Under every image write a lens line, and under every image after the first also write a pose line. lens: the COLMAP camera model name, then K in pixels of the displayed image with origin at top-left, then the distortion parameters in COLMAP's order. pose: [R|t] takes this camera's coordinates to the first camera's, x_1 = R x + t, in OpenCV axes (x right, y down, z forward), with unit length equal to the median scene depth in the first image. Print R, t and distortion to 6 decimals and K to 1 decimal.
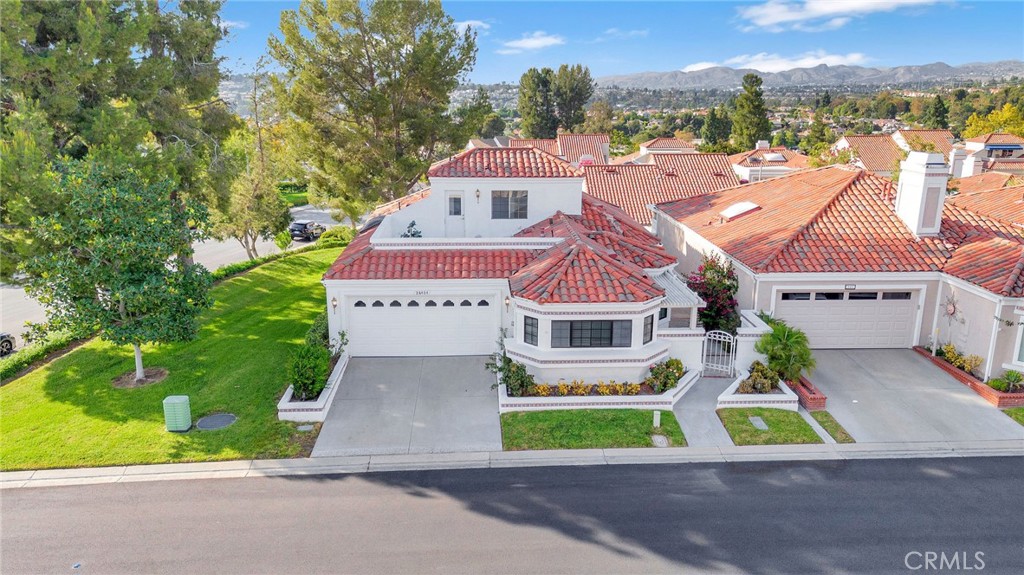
lens RADIAL K [[744.2, 0, 512.0], [0, 744.2, 287.5], [0, 0, 1]] dist [0.028355, -0.008399]
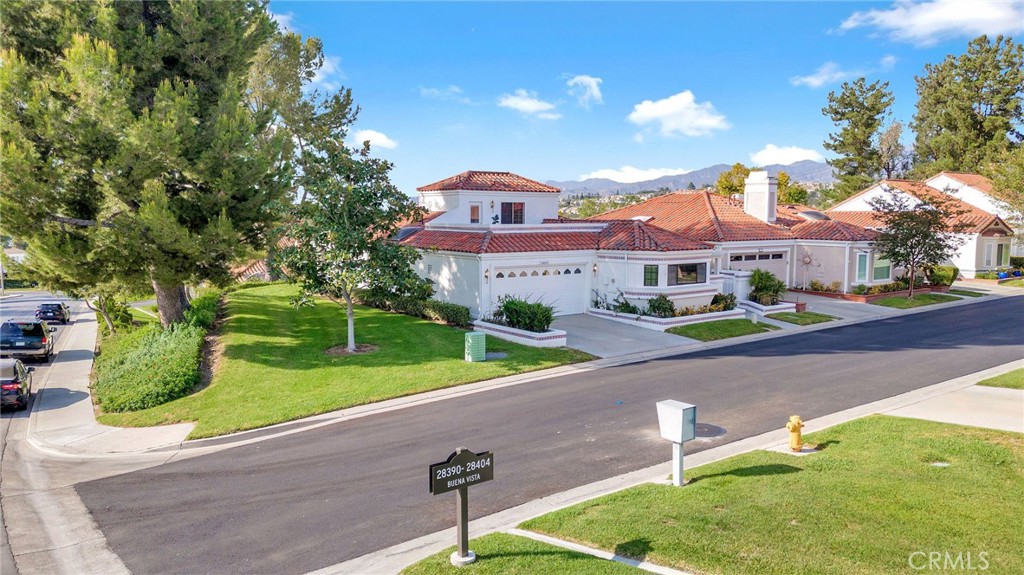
lens RADIAL K [[744.2, 0, 512.0], [0, 744.2, 287.5], [0, 0, 1]] dist [0.028355, -0.008399]
pose [[0.835376, -0.059297, 0.546471, -0.924314], [0.138820, 0.984697, -0.105363, 0.186195], [-0.531861, 0.163879, 0.830823, 0.002585]]
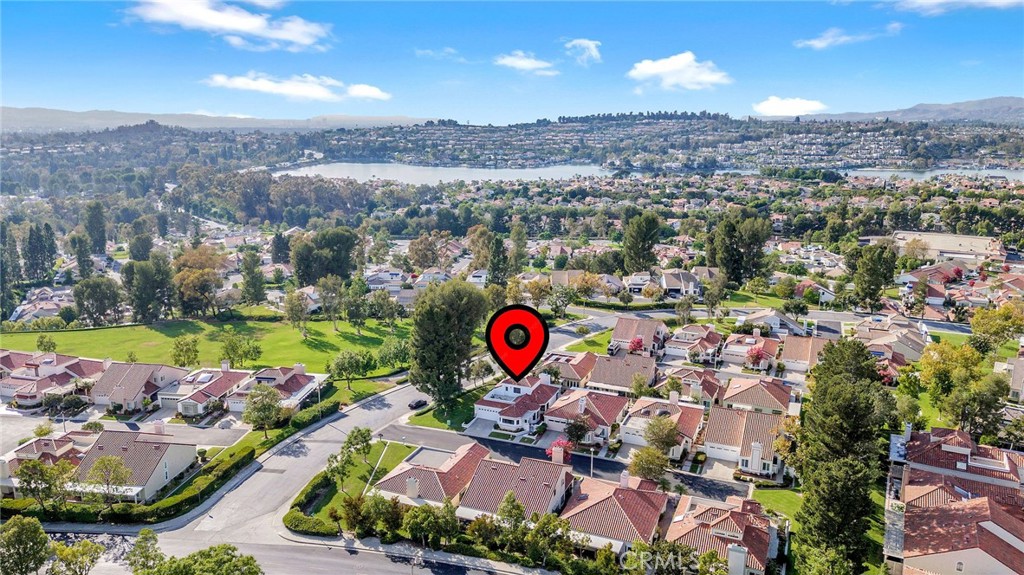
lens RADIAL K [[744.2, 0, 512.0], [0, 744.2, 287.5], [0, 0, 1]] dist [0.028355, -0.008399]
pose [[0.911993, 0.100824, -0.397623, 2.468498], [-0.113384, 0.993518, -0.008136, -0.992307], [0.394225, 0.052504, 0.917513, -4.712476]]
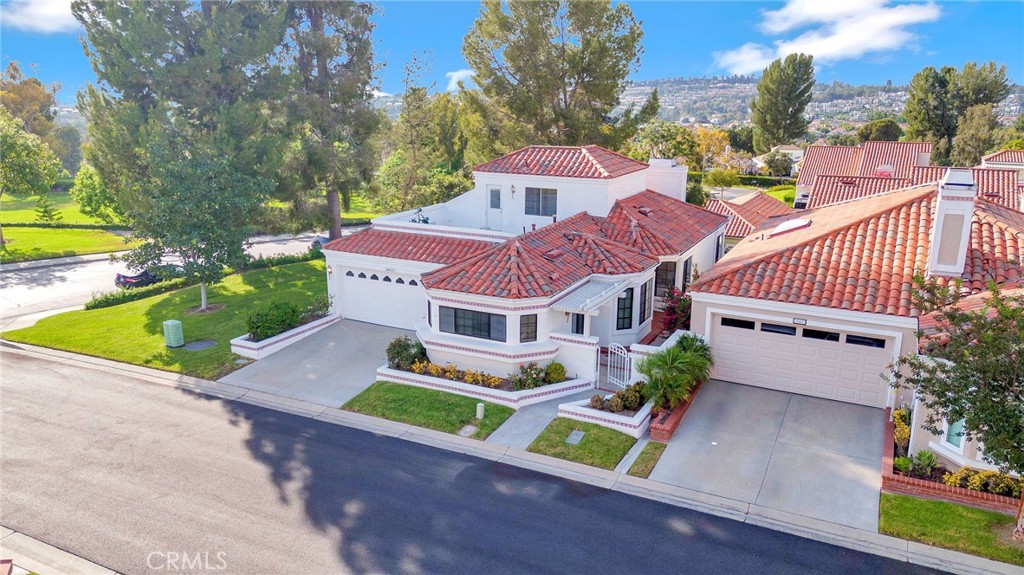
lens RADIAL K [[744.2, 0, 512.0], [0, 744.2, 287.5], [0, 0, 1]] dist [0.028355, -0.008399]
pose [[0.874361, 0.125959, -0.468643, 0.626071], [-0.127359, 0.991437, 0.028854, -0.024538], [0.468265, 0.034457, 0.882916, 0.102173]]
